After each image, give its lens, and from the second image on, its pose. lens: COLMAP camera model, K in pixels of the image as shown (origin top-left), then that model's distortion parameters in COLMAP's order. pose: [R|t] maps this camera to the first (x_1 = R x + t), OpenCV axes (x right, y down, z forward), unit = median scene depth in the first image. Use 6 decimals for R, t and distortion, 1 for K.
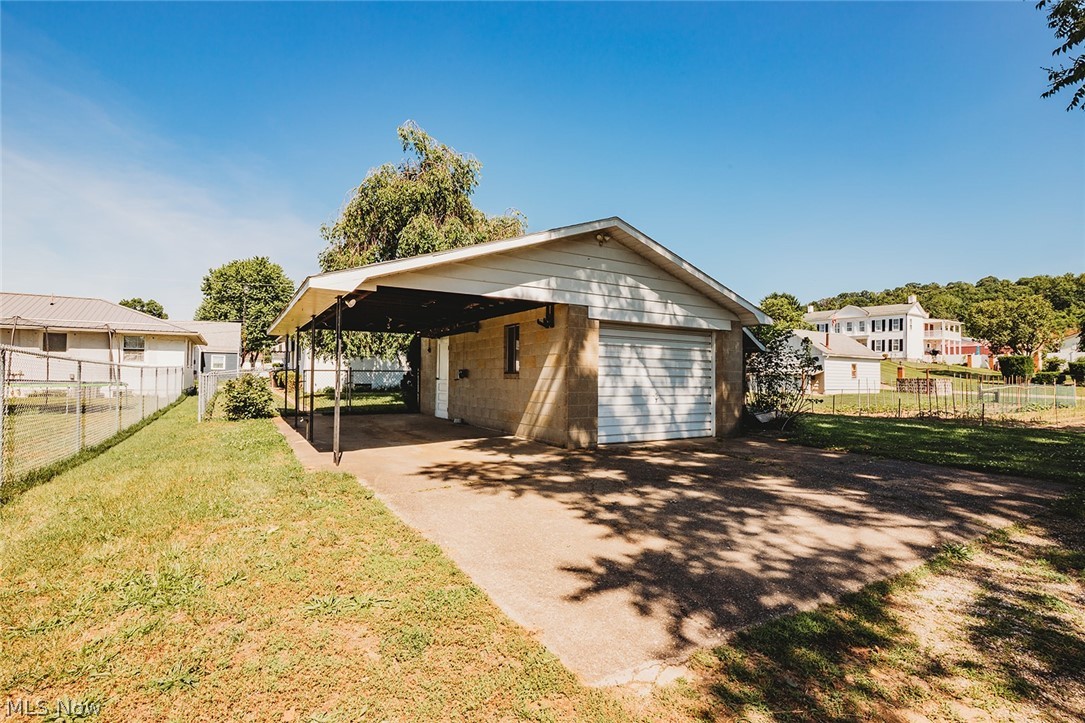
lens RADIAL K [[503.4, 0, 542.5], [0, 503.4, 361.5], [0, 0, 1]] dist [0.000183, 0.000101]
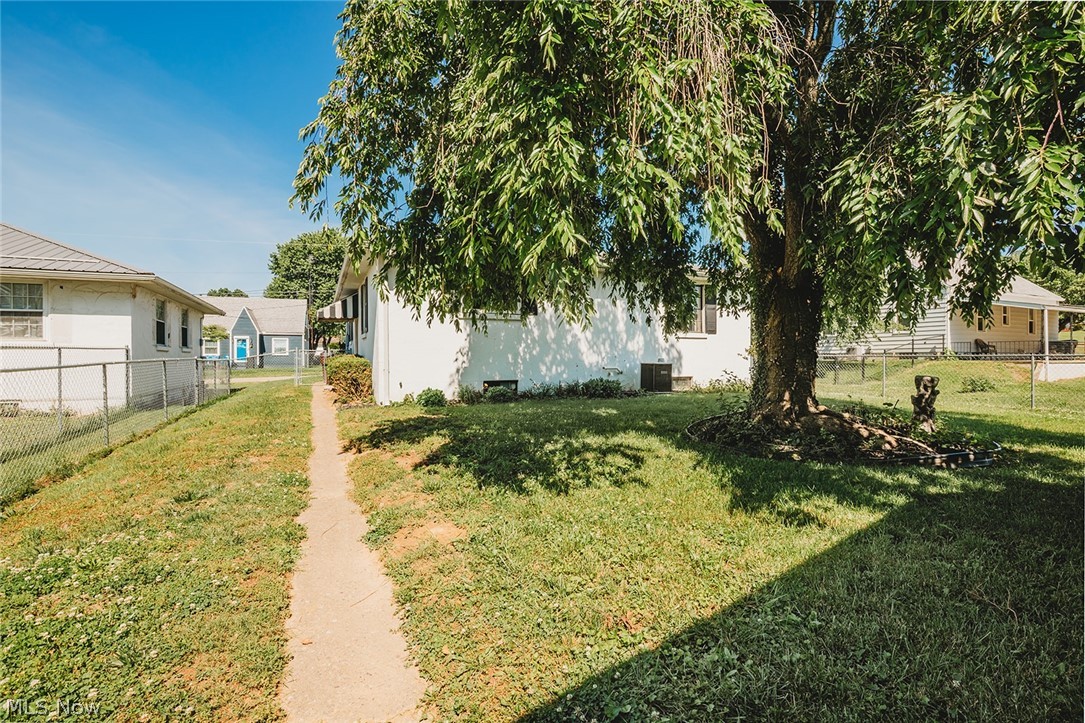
lens RADIAL K [[503.4, 0, 542.5], [0, 503.4, 361.5], [0, 0, 1]] dist [0.000183, 0.000101]
pose [[0.991138, -0.012946, -0.132202, -0.111222], [0.017589, 0.999267, 0.034011, 0.005438], [0.131665, -0.036035, 0.990639, 0.241308]]
